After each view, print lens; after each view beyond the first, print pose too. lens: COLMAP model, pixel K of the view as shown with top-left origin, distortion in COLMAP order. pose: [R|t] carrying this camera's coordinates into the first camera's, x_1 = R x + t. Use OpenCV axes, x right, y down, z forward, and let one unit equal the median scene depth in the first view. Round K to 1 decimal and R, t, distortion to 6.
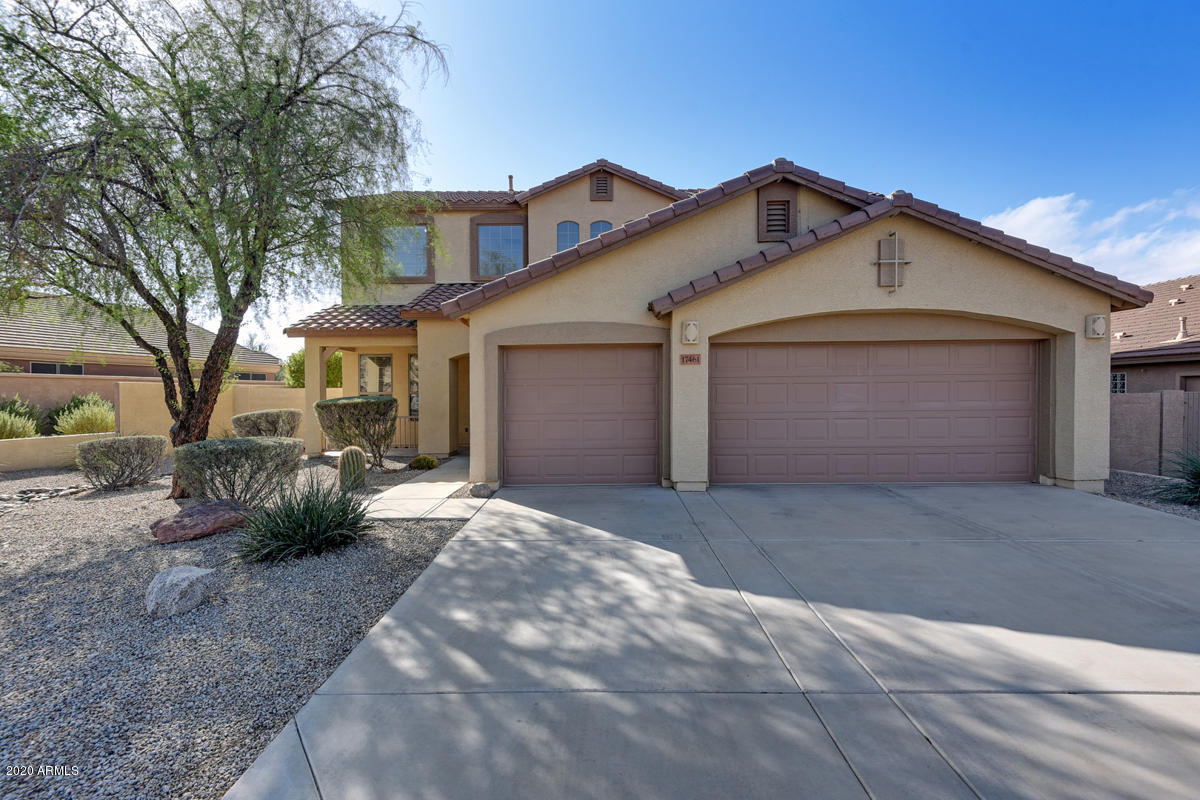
lens RADIAL K [[550.7, 0, 600.0], [0, 550.7, 400.0], [0, 0, 1]] dist [0.016145, -0.000606]
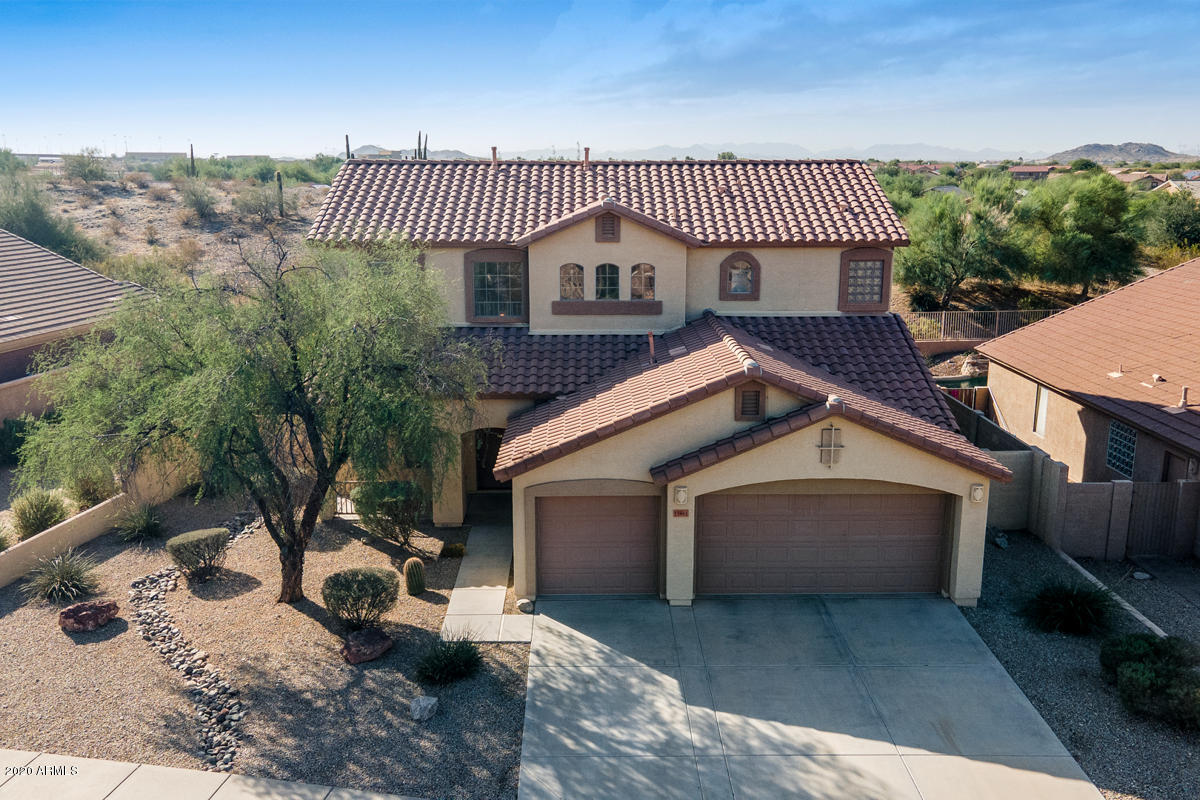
lens RADIAL K [[995.9, 0, 600.0], [0, 995.9, 400.0], [0, 0, 1]] dist [0.027087, 0.001537]
pose [[0.999810, 0.001606, 0.019422, -0.080314], [-0.005274, 0.981704, 0.190342, -0.804103], [-0.018761, -0.190408, 0.981526, -1.322813]]
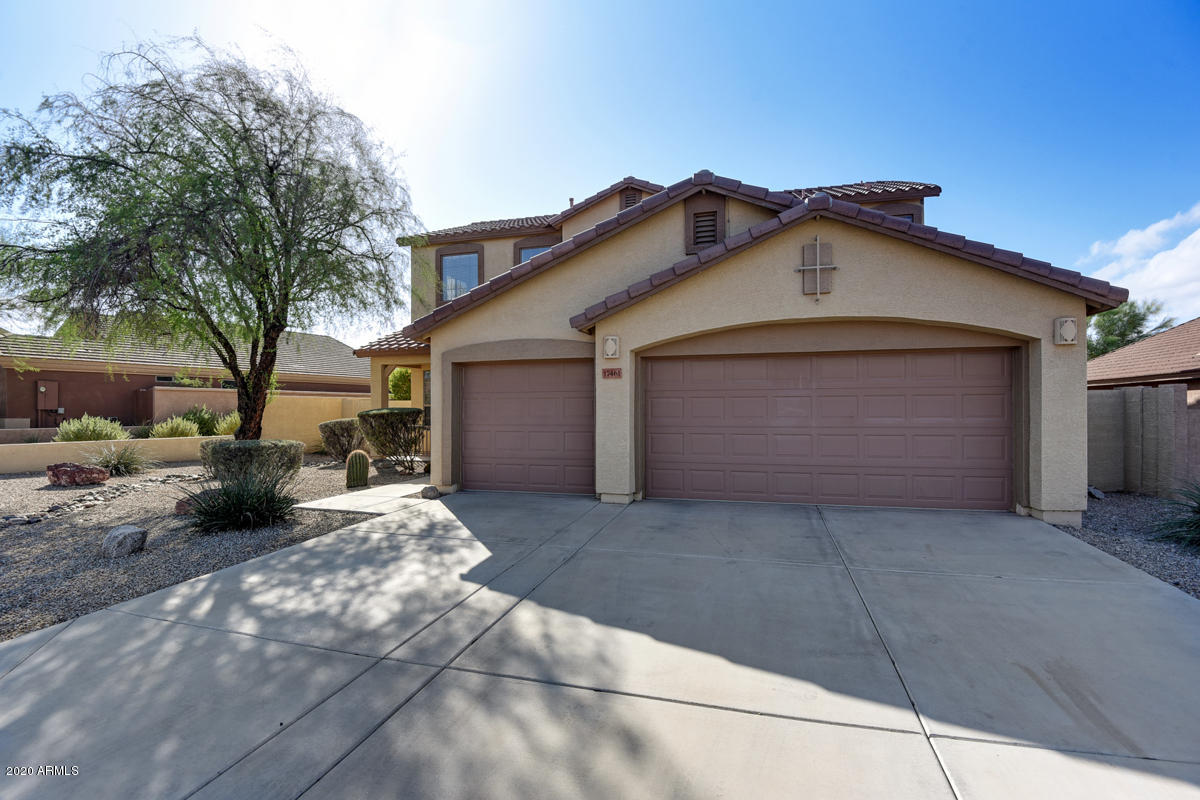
lens RADIAL K [[564.0, 0, 583.8], [0, 564.0, 400.5], [0, 0, 1]] dist [-0.037507, -0.000900]
pose [[0.960041, 0.002484, -0.279849, 0.406056], [-0.008488, 0.999759, -0.020246, -0.001992], [0.279731, 0.021812, 0.959830, -0.013662]]
